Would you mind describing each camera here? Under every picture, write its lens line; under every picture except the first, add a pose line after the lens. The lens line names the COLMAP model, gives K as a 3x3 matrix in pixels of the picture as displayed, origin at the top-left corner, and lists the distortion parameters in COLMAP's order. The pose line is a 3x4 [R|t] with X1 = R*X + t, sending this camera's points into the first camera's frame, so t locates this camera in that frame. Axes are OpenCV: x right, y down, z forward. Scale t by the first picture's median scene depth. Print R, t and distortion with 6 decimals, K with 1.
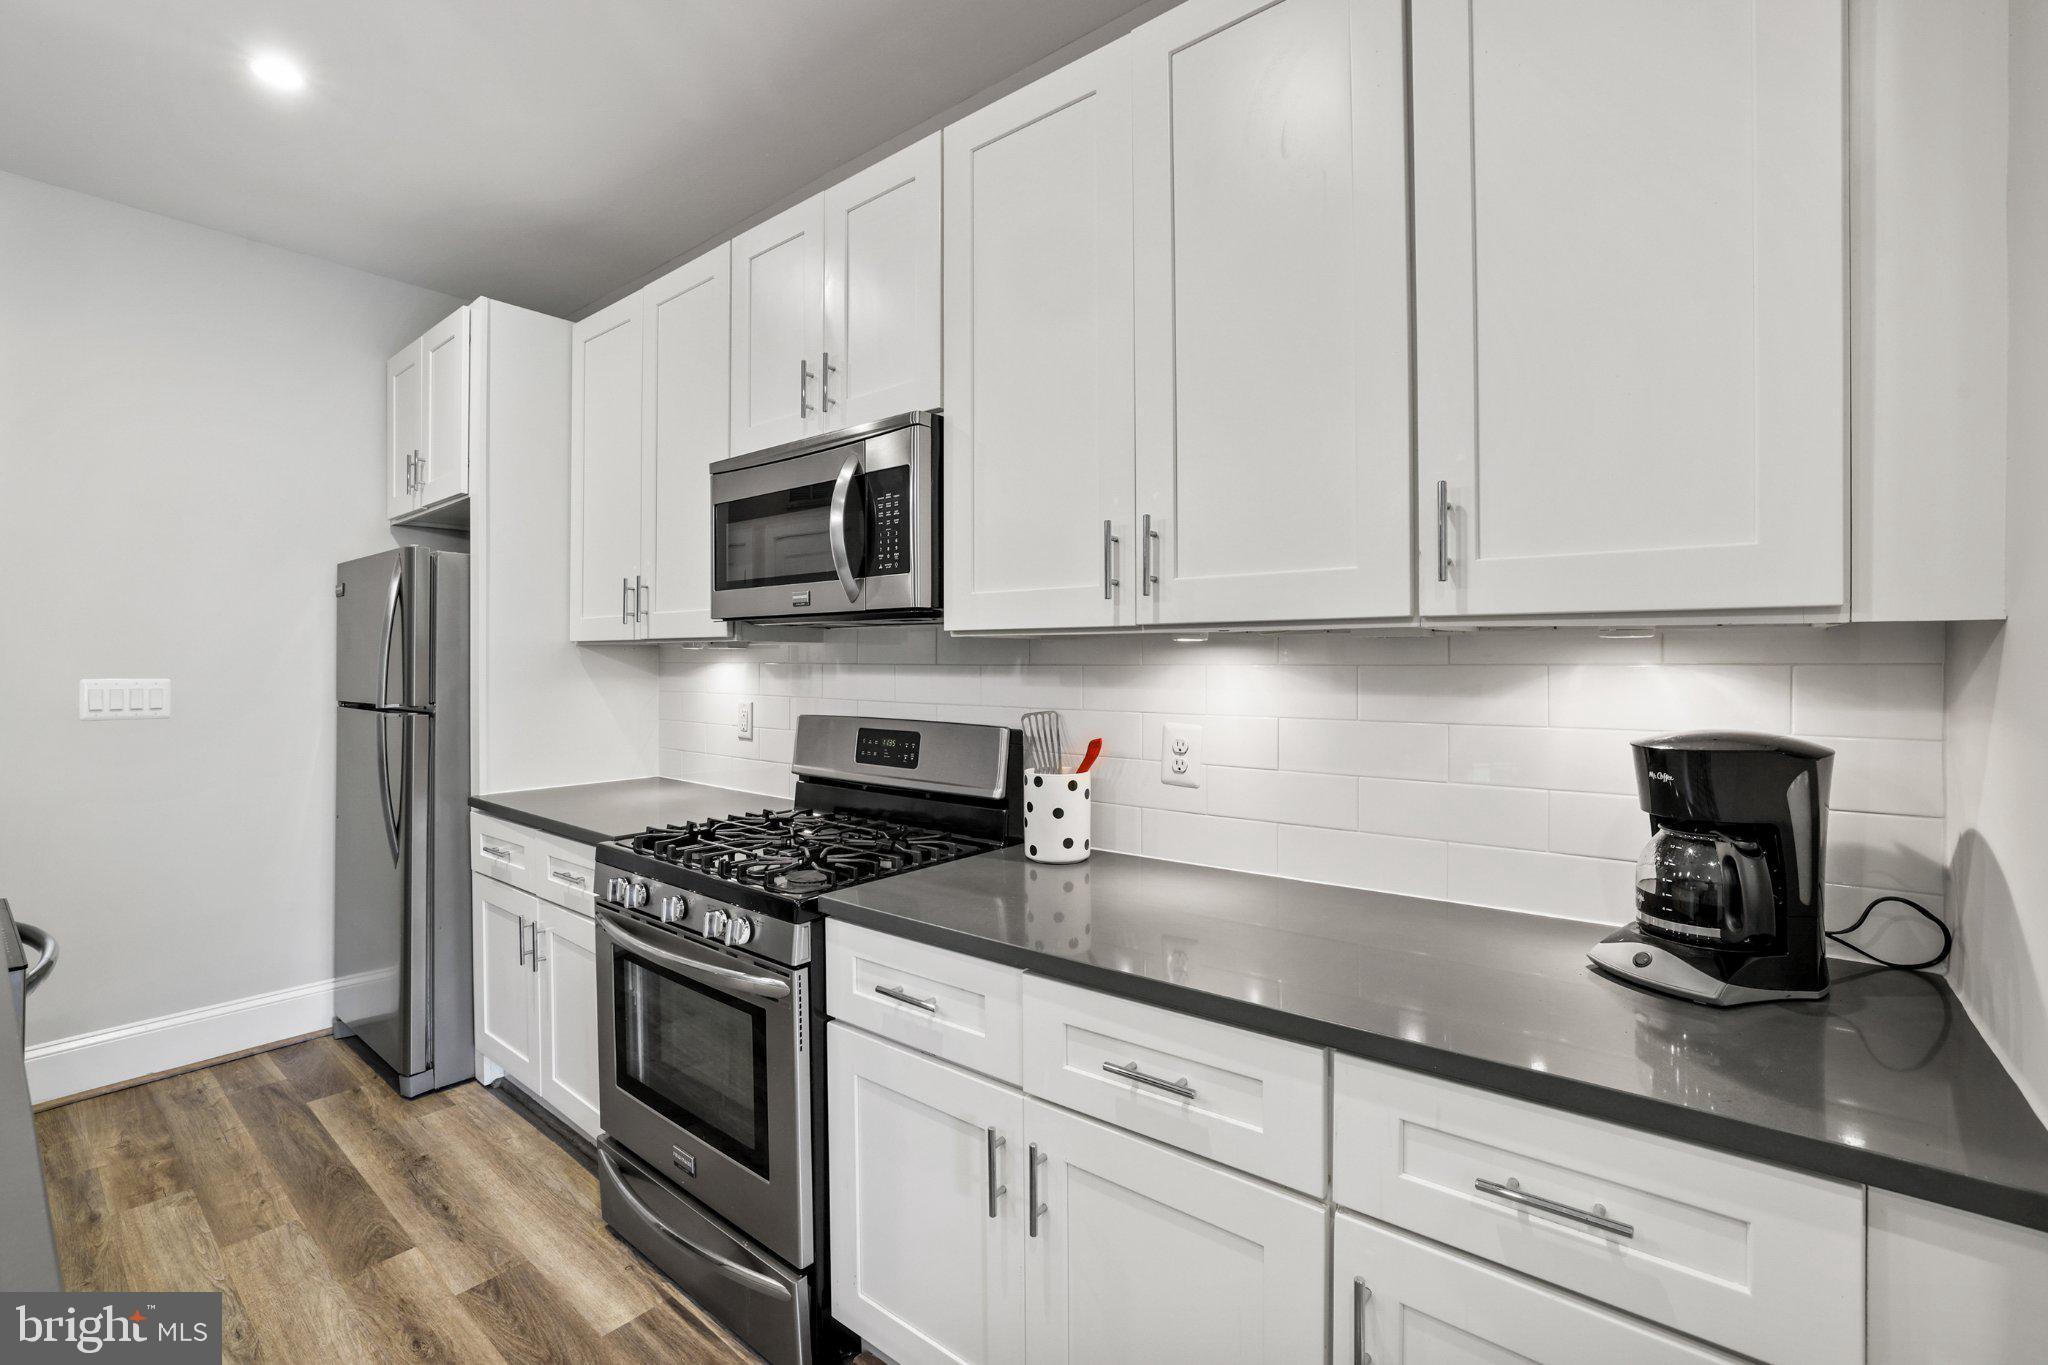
lens RADIAL K [[900.1, 0, 991.5], [0, 900.1, 662.4], [0, 0, 1]] dist [-0.051350, 0.017676]
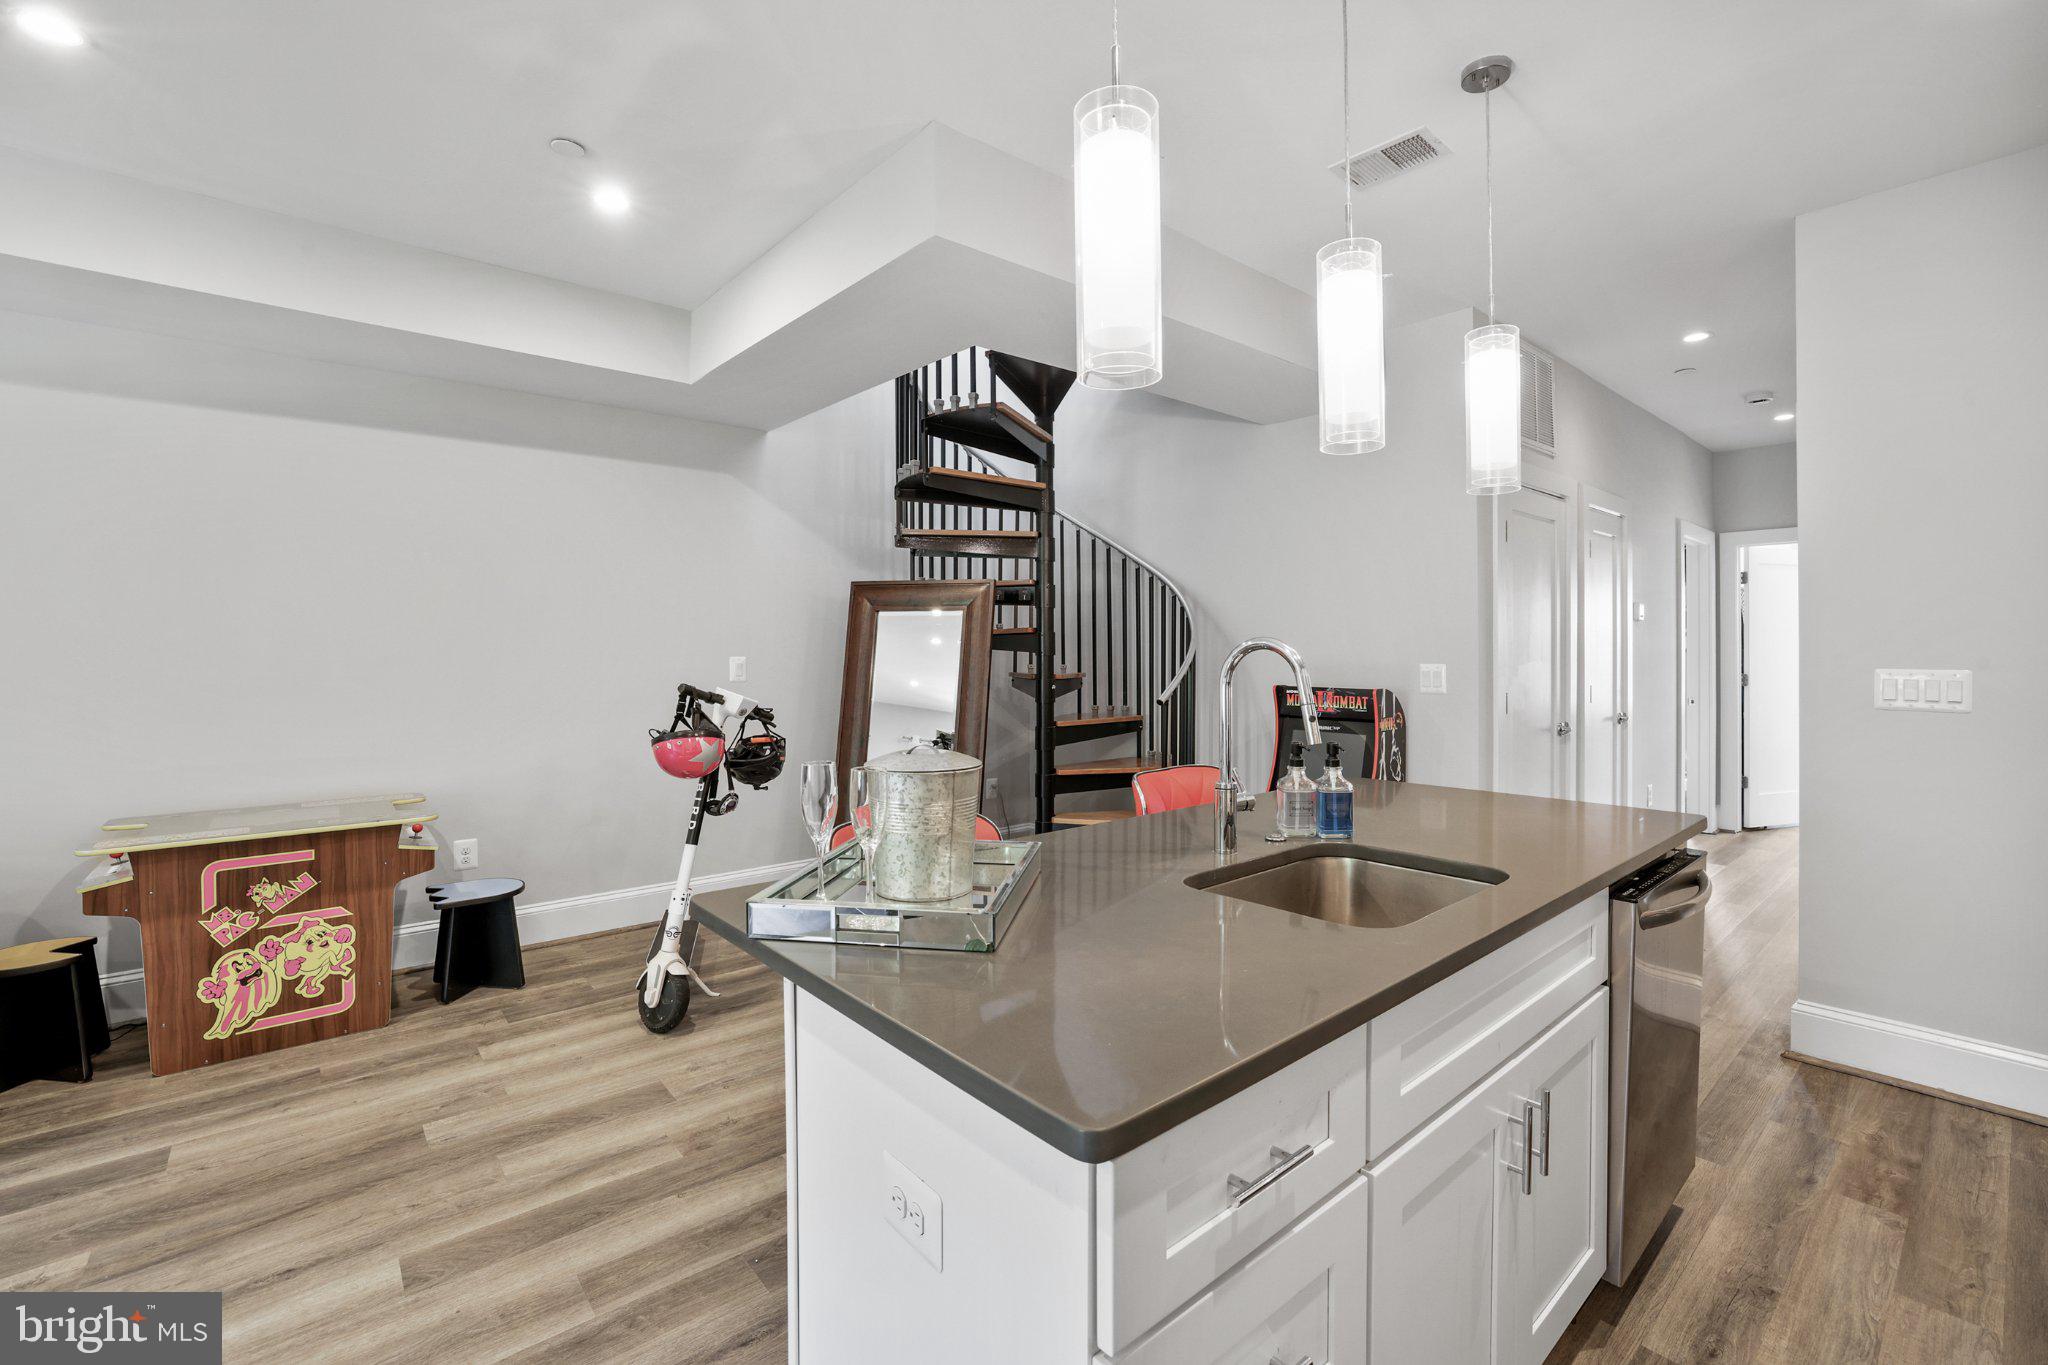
lens RADIAL K [[882.3, 0, 1022.1], [0, 882.3, 647.1], [0, 0, 1]] dist [-0.041165, 0.012368]
pose [[-0.164854, -0.003645, -0.986311, 0.159083], [-0.002771, 0.999991, -0.003232, 0.000258], [0.986314, 0.002201, -0.164863, 0.246987]]
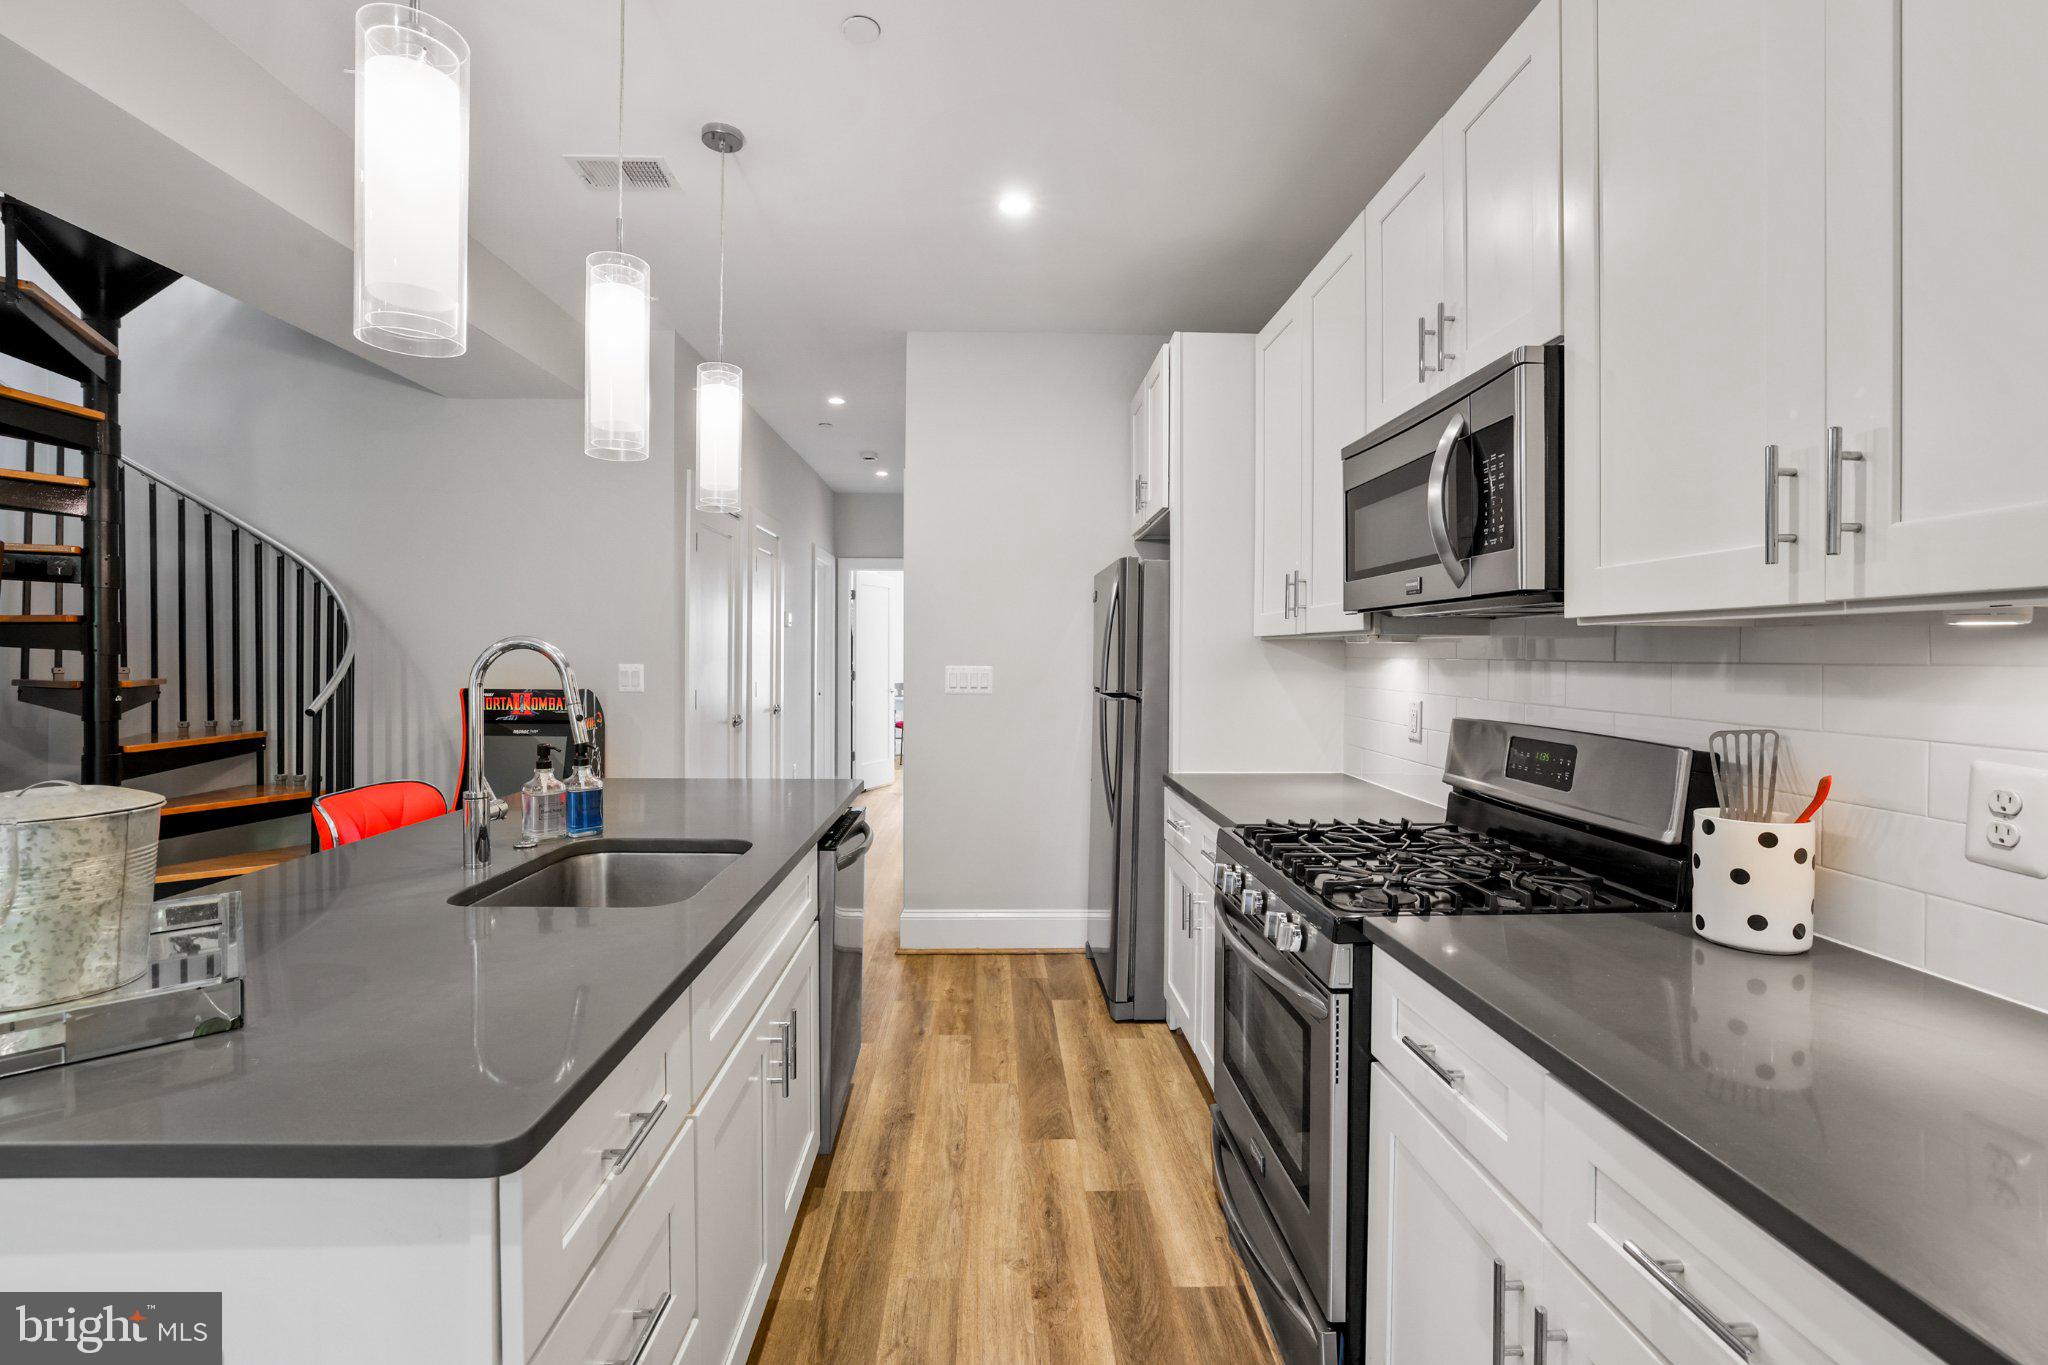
lens RADIAL K [[893.6, 0, 1005.7], [0, 893.6, 658.6], [0, 0, 1]] dist [-0.046308, 0.013913]
pose [[0.659845, 0.008407, -0.751354, 0.196826], [-0.008241, 0.999958, 0.003952, 0.001127], [0.751356, 0.003584, 0.659887, 0.124862]]
